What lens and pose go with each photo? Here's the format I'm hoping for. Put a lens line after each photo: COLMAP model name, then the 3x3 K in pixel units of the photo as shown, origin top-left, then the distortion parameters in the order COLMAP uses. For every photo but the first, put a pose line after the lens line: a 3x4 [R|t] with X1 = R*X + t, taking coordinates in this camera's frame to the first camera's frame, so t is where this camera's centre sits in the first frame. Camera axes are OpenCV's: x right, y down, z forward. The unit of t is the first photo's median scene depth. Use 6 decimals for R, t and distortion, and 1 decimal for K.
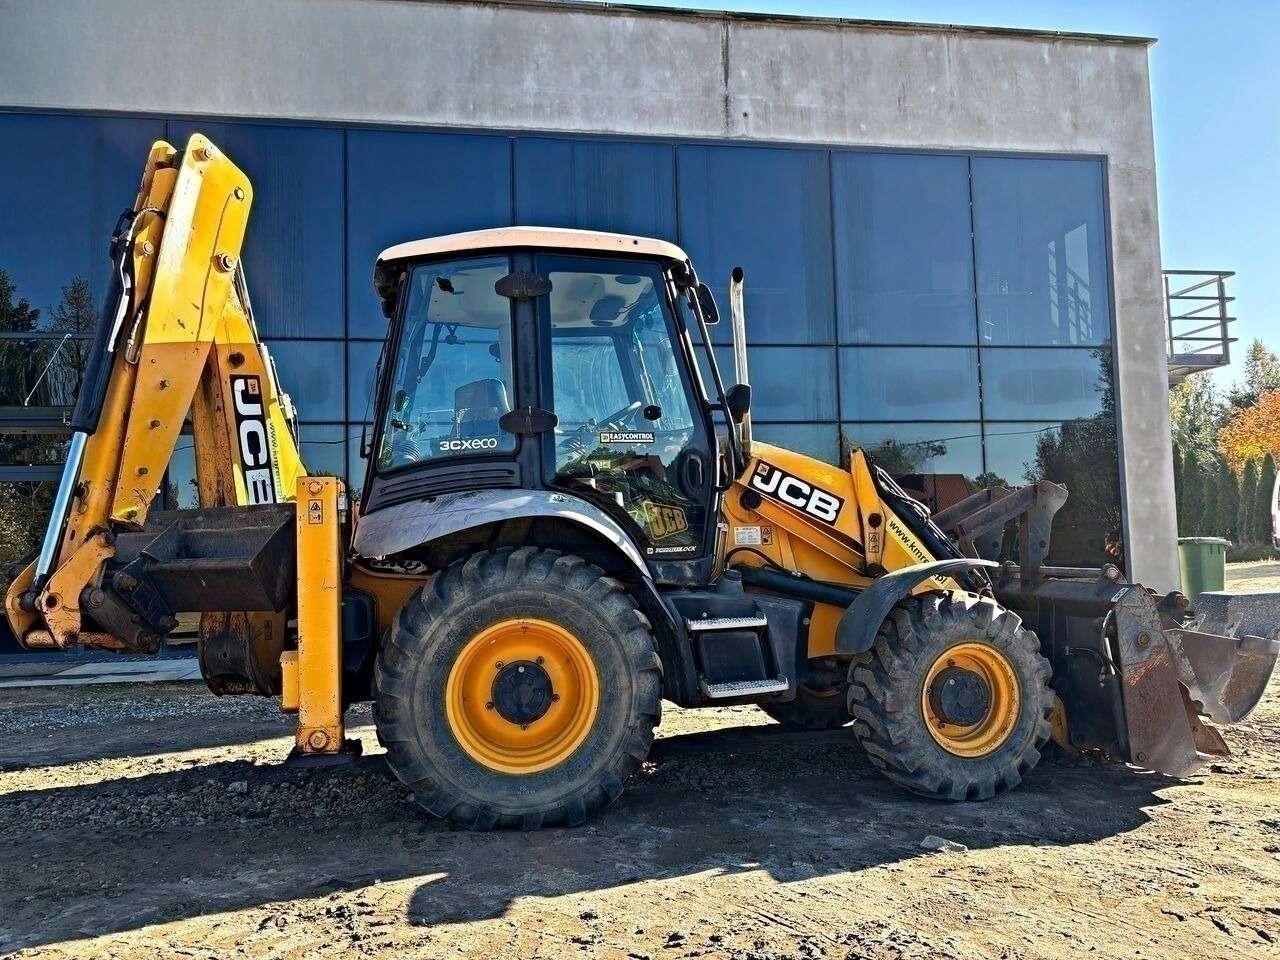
lens RADIAL K [[964.5, 0, 633.8], [0, 964.5, 477.5], [0, 0, 1]] dist [0.030909, -0.011034]
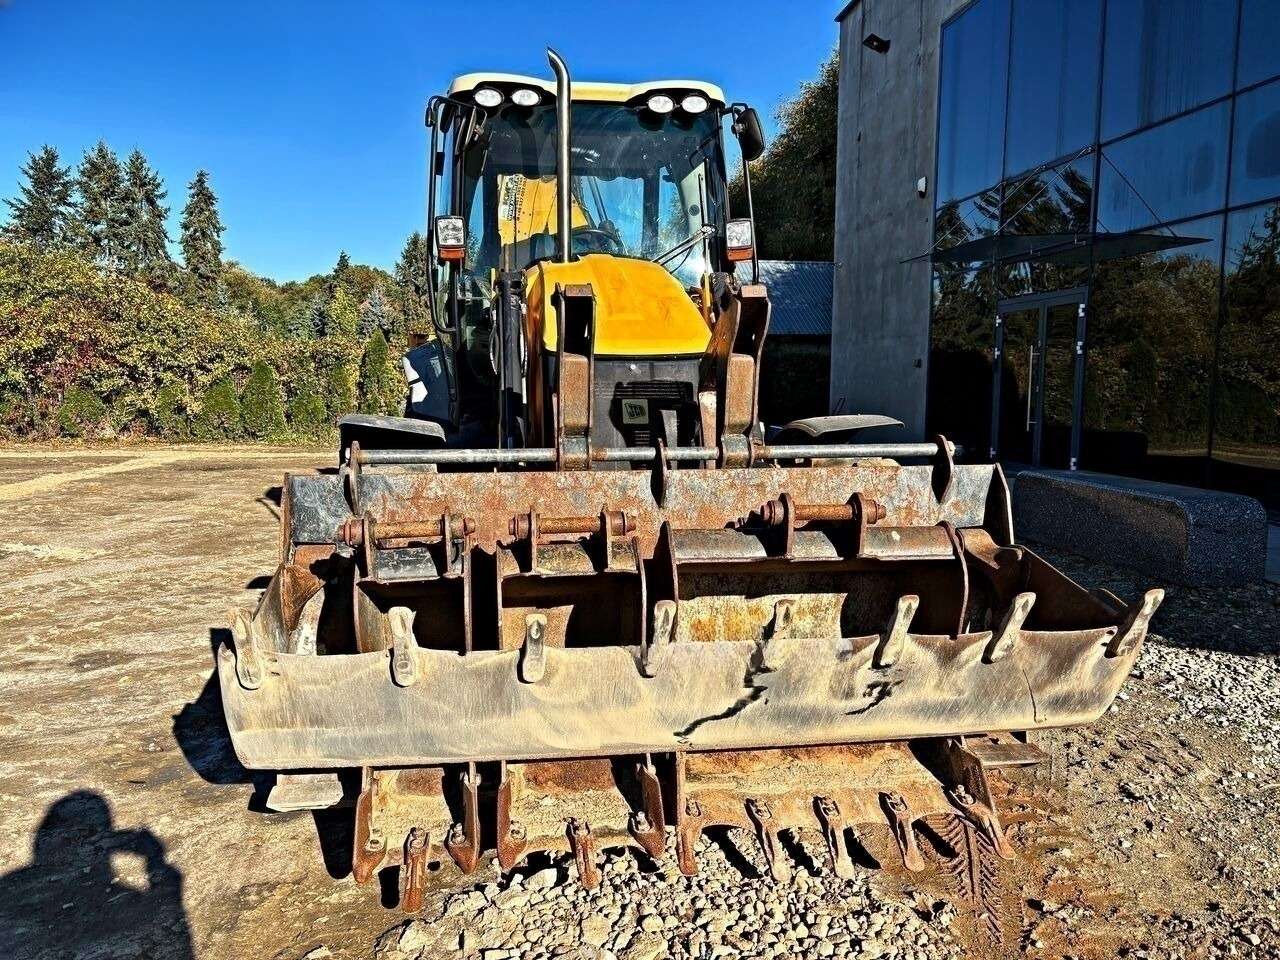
lens RADIAL K [[965.6, 0, 631.8], [0, 965.6, 475.9], [0, 0, 1]] dist [0.051454, -0.060130]
pose [[-0.031344, 0.123770, -0.991816, 1.117145], [0.069264, 0.990187, 0.121378, 0.052948], [0.997106, -0.064893, -0.039610, 1.247832]]
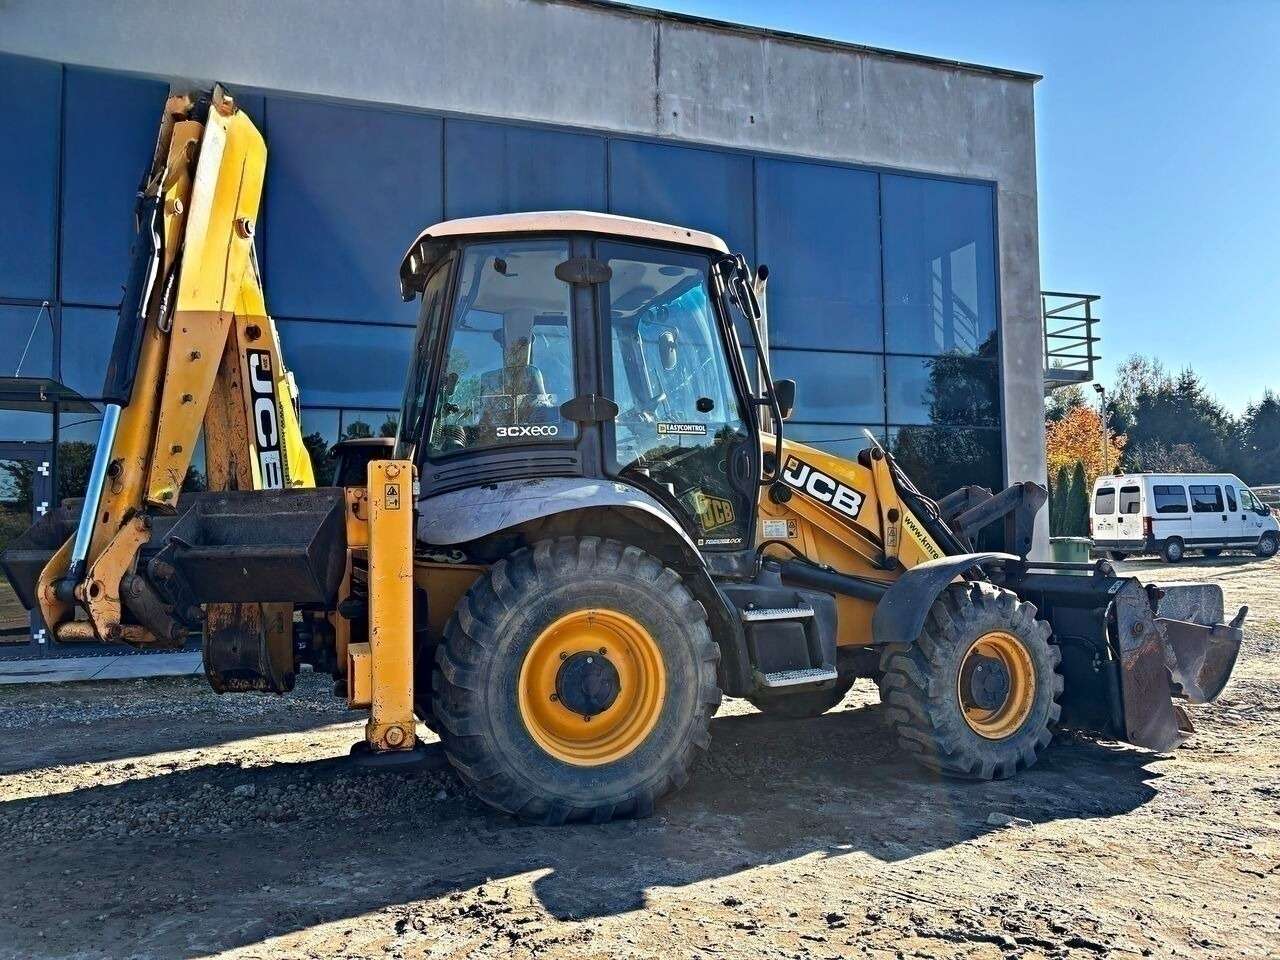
lens RADIAL K [[966.1, 0, 634.0], [0, 966.1, 477.0], [0, 0, 1]] dist [0.026114, -0.003795]
pose [[0.984987, 0.022151, 0.171204, -0.227062], [-0.022822, 0.999738, 0.001951, 0.007822], [-0.171115, -0.005829, 0.985234, 0.019369]]
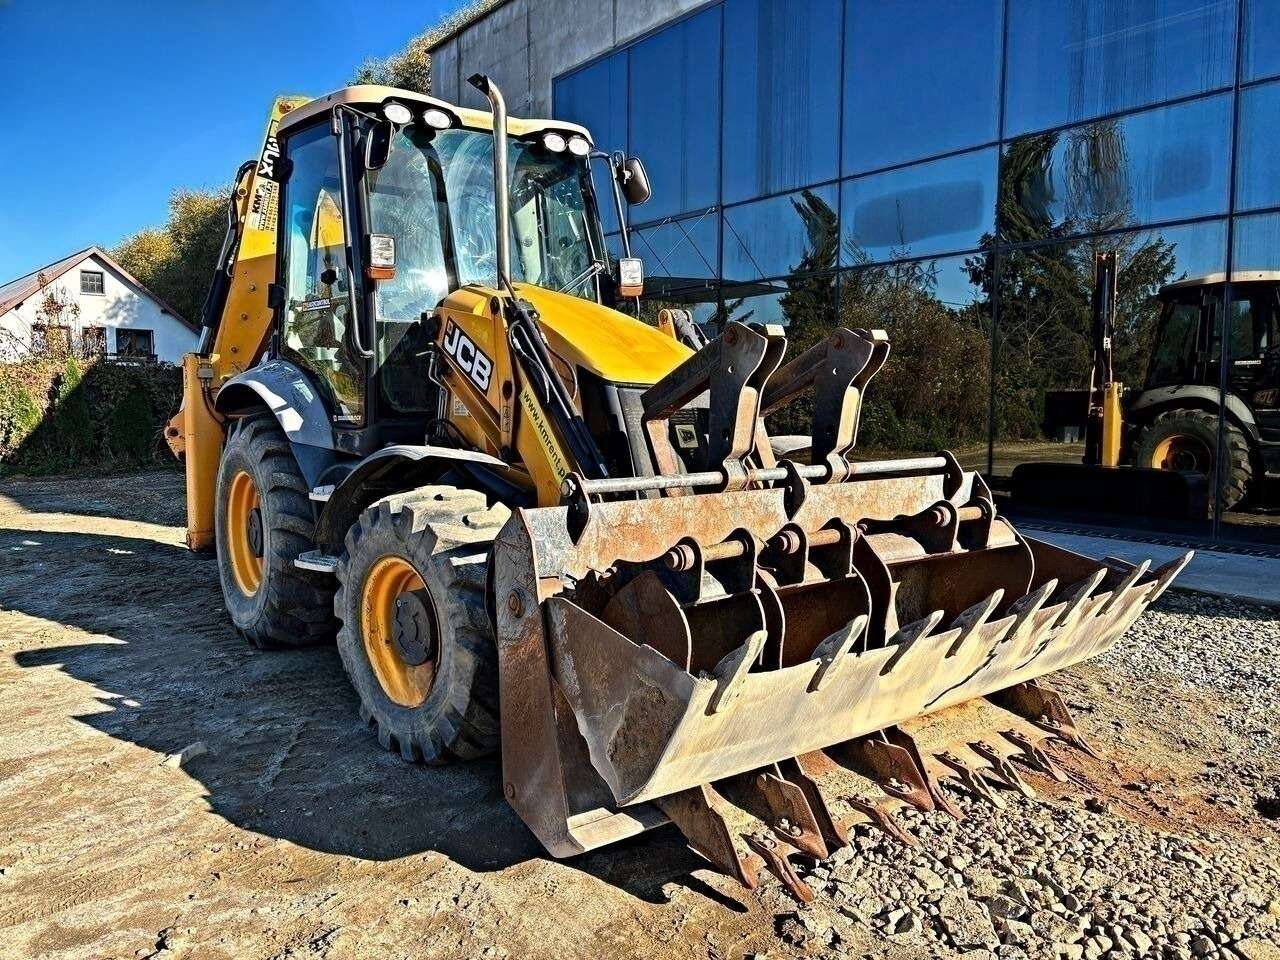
lens RADIAL K [[965.8, 0, 634.2], [0, 965.8, 466.4], [0, 0, 1]] dist [0.050546, -0.058154]
pose [[0.465539, 0.085795, -0.880859, 1.066172], [0.050548, 0.991088, 0.123246, 0.017175], [0.883583, -0.101902, 0.457053, 0.809950]]
